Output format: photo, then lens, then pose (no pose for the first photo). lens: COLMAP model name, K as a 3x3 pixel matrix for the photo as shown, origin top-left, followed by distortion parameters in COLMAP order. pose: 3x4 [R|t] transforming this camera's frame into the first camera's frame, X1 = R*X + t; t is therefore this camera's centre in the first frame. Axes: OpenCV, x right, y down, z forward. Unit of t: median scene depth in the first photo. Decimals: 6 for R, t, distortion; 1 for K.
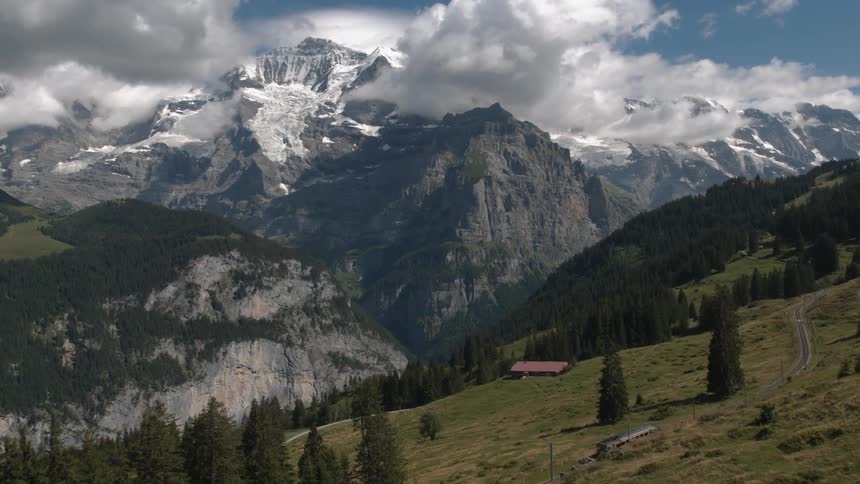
lens RADIAL K [[743.7, 0, 429.6], [0, 743.7, 243.5], [0, 0, 1]] dist [-0.110895, 0.011837]
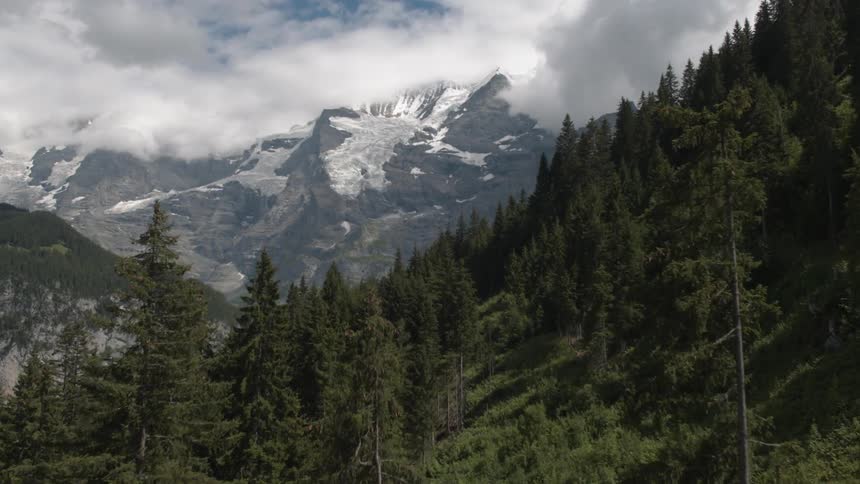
lens RADIAL K [[743.7, 0, 430.6], [0, 743.7, 240.1], [0, 0, 1]] dist [-0.110895, 0.011837]
pose [[0.970697, 0.004921, -0.240255, 0.061604], [-0.030923, 0.994036, -0.104577, 0.013599], [0.238307, 0.108942, 0.965060, 0.249764]]
